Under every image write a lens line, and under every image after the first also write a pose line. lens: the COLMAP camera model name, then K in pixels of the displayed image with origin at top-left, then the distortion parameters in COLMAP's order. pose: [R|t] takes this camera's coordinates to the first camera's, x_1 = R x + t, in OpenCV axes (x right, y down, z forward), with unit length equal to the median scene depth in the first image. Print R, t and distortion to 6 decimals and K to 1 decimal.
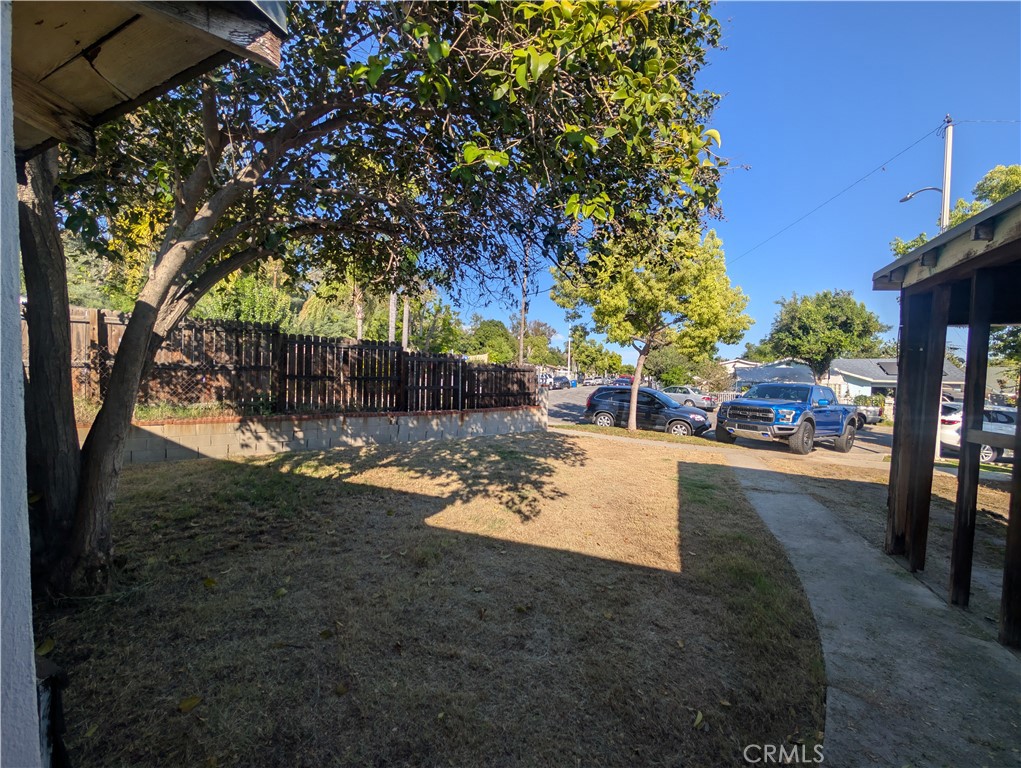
lens RADIAL K [[385.6, 0, 513.0], [0, 385.6, 386.2], [0, 0, 1]] dist [0.000221, 0.000349]
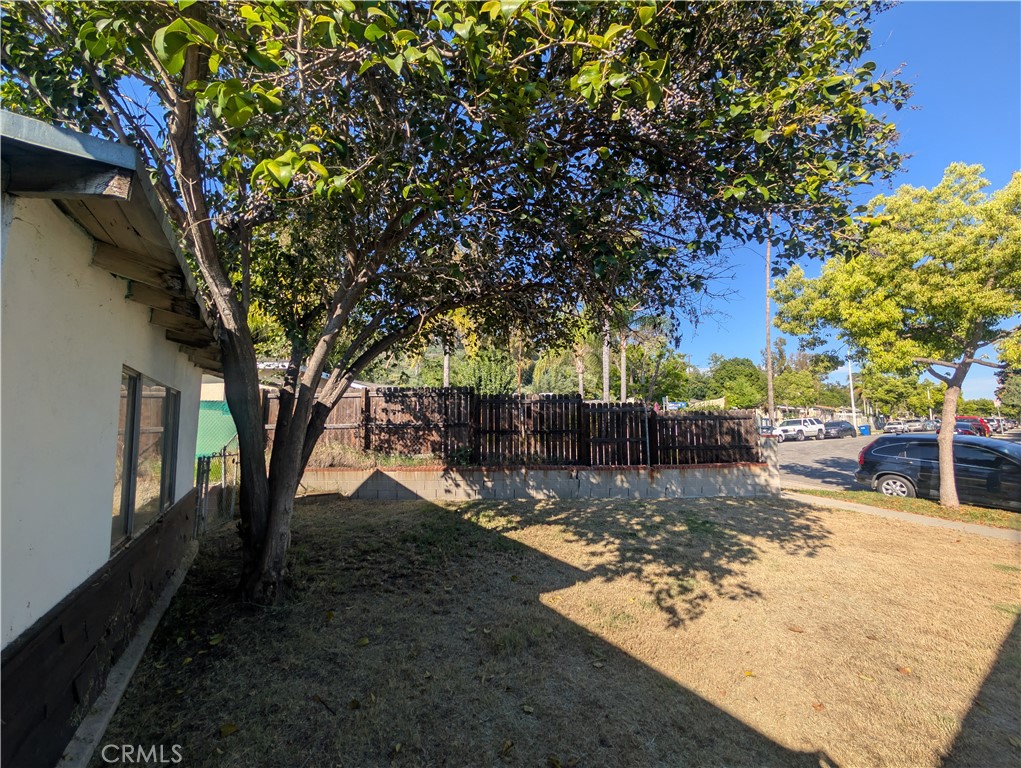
lens RADIAL K [[385.6, 0, 515.5], [0, 385.6, 385.2], [0, 0, 1]] dist [0.000221, 0.000349]
pose [[0.828265, -0.082027, -0.554301, 0.185114], [0.009666, 0.991172, -0.132232, -0.011675], [0.560254, 0.104165, 0.821745, 0.132961]]
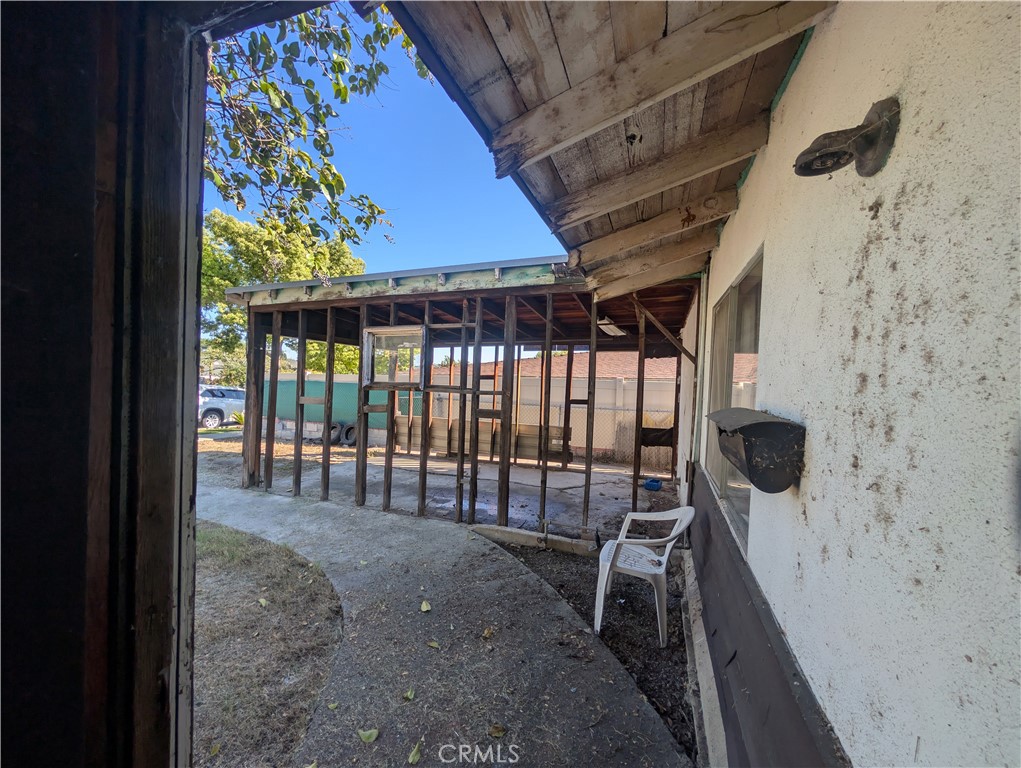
lens RADIAL K [[385.6, 0, 505.3], [0, 385.6, 376.7], [0, 0, 1]] dist [0.000221, 0.000349]
pose [[-0.019934, -0.011987, 0.999729, -0.310748], [-0.006468, 0.999909, 0.011861, -0.005050], [-0.999780, -0.006230, -0.020010, 0.035907]]
